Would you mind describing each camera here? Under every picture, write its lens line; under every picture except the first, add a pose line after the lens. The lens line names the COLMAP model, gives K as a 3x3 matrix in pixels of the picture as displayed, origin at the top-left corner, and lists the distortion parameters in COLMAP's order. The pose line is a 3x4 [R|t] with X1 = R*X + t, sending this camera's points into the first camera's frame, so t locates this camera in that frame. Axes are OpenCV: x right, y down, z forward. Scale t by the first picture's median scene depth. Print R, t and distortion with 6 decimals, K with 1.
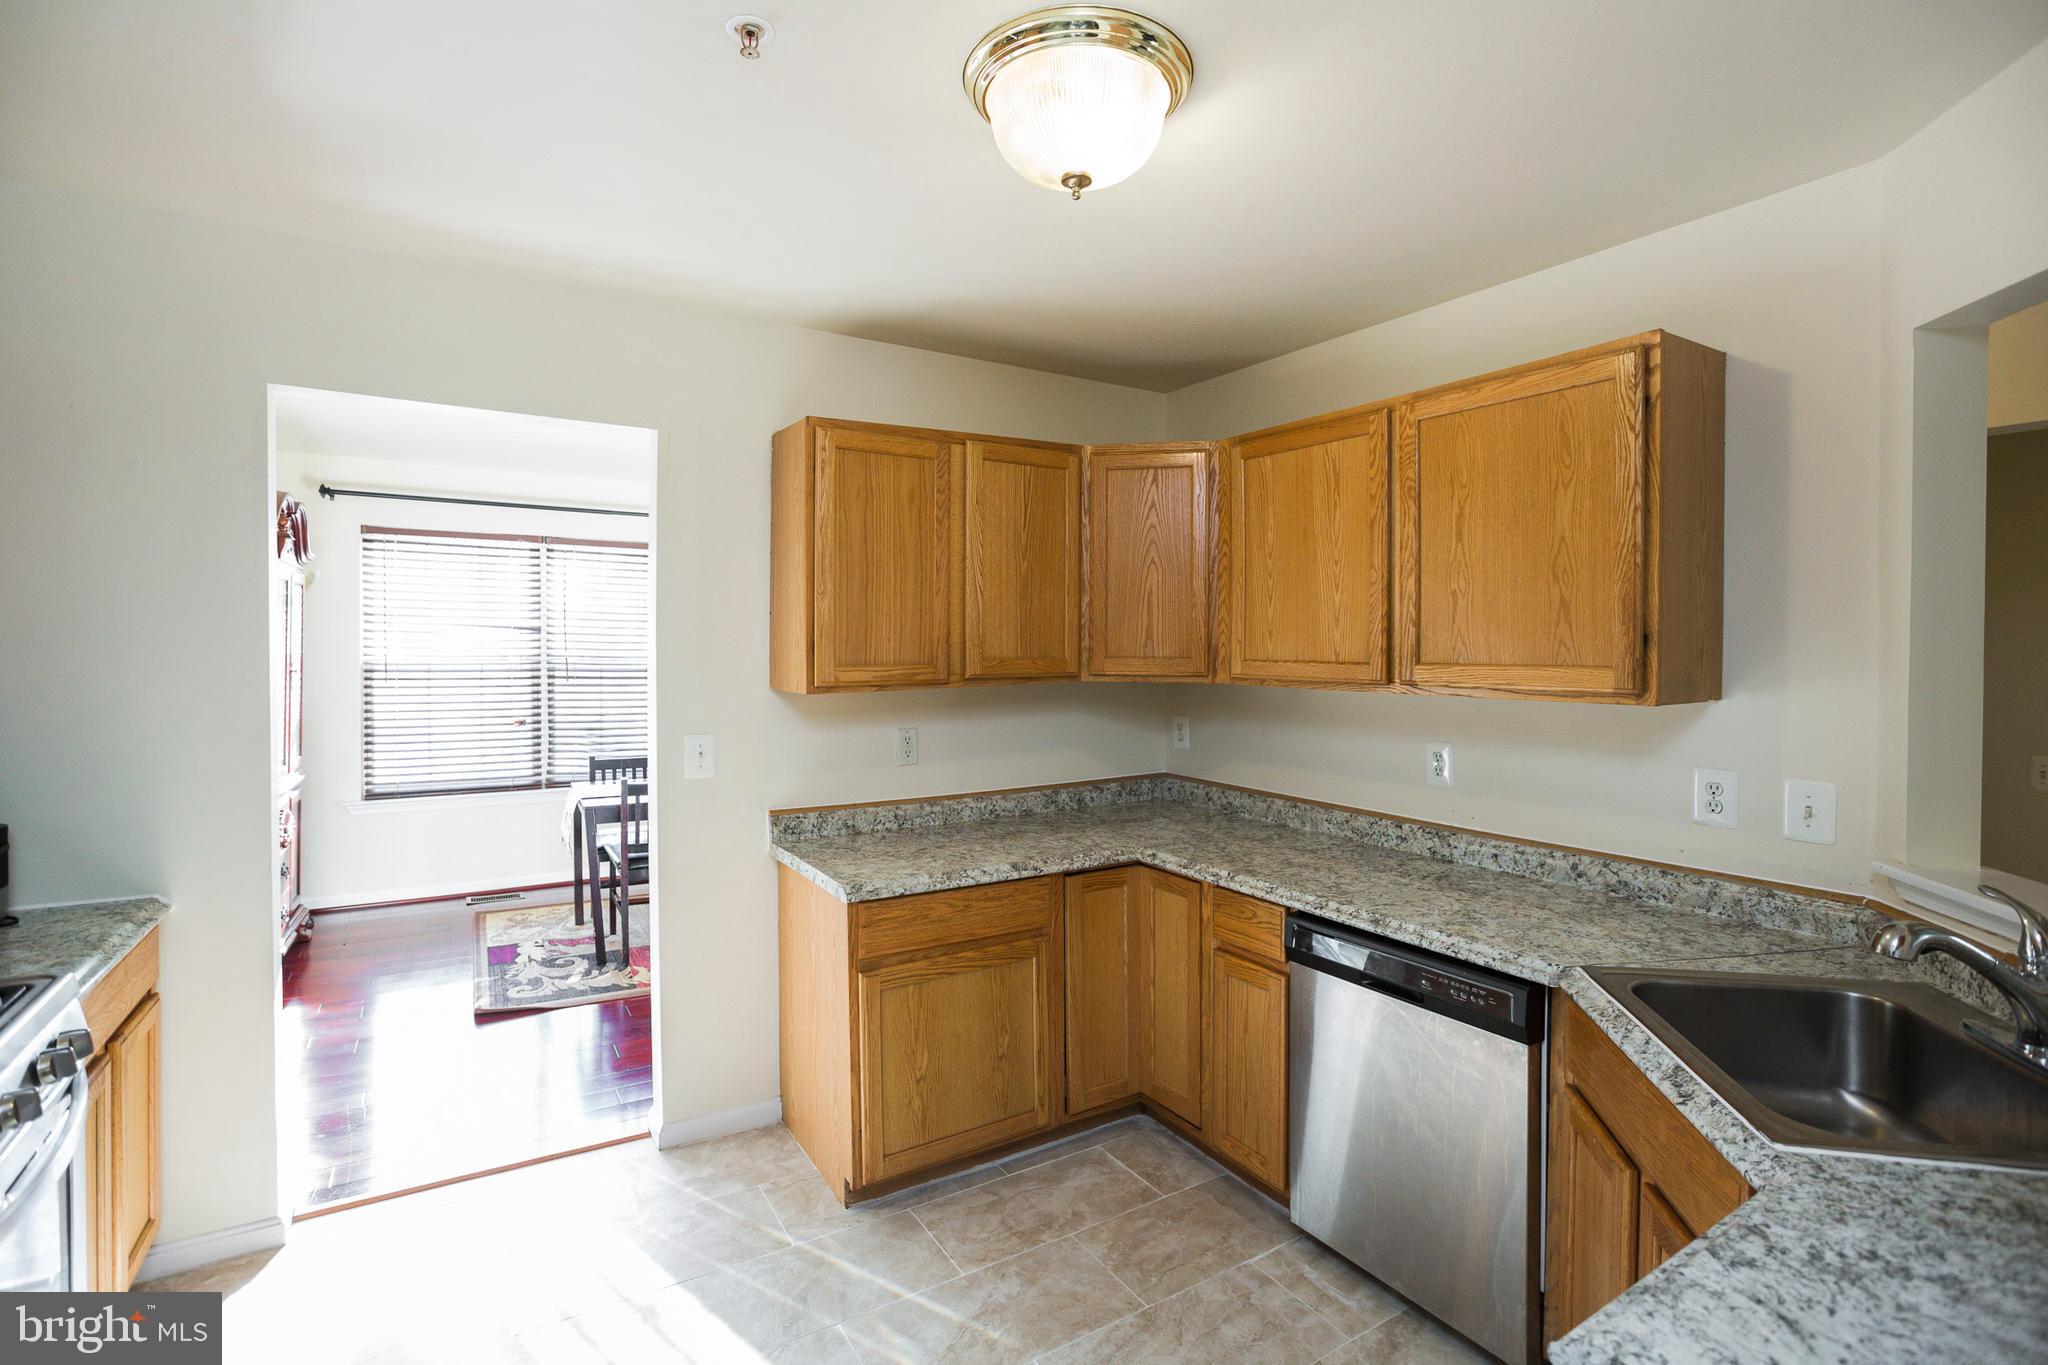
lens RADIAL K [[948.5, 0, 1028.5], [0, 948.5, 667.2], [0, 0, 1]] dist [0.000296, 0.003425]
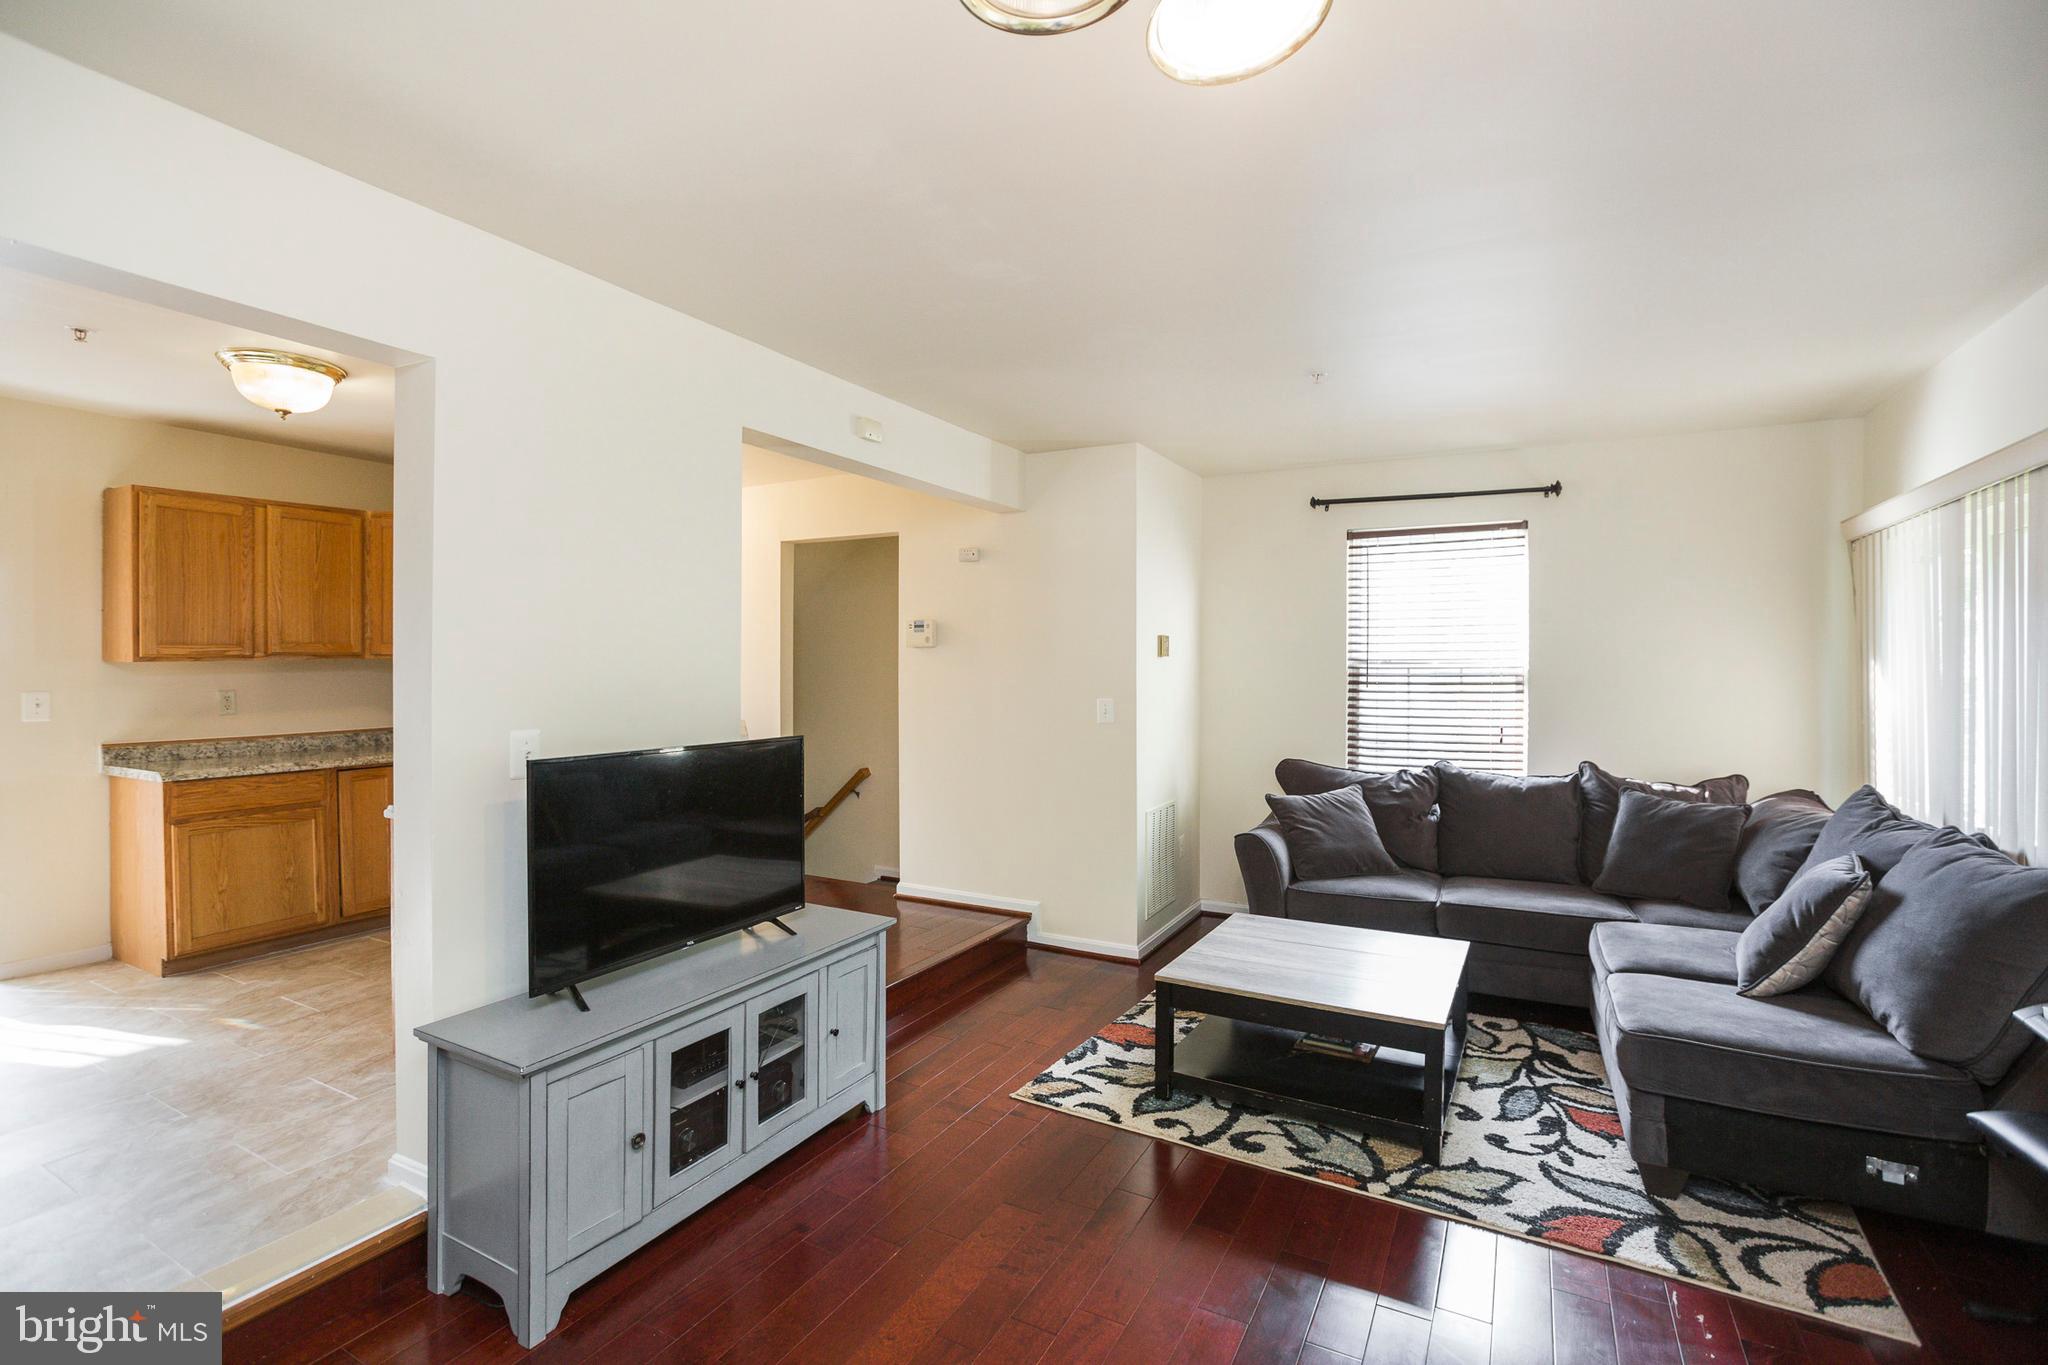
lens RADIAL K [[948.5, 0, 1010.6], [0, 948.5, 672.8], [0, 0, 1]] dist [0.000296, 0.003425]
pose [[0.885299, -0.005870, 0.464986, 0.313677], [0.015471, 0.999739, -0.016835, 0.094023], [-0.464766, 0.022098, 0.885158, -1.045663]]
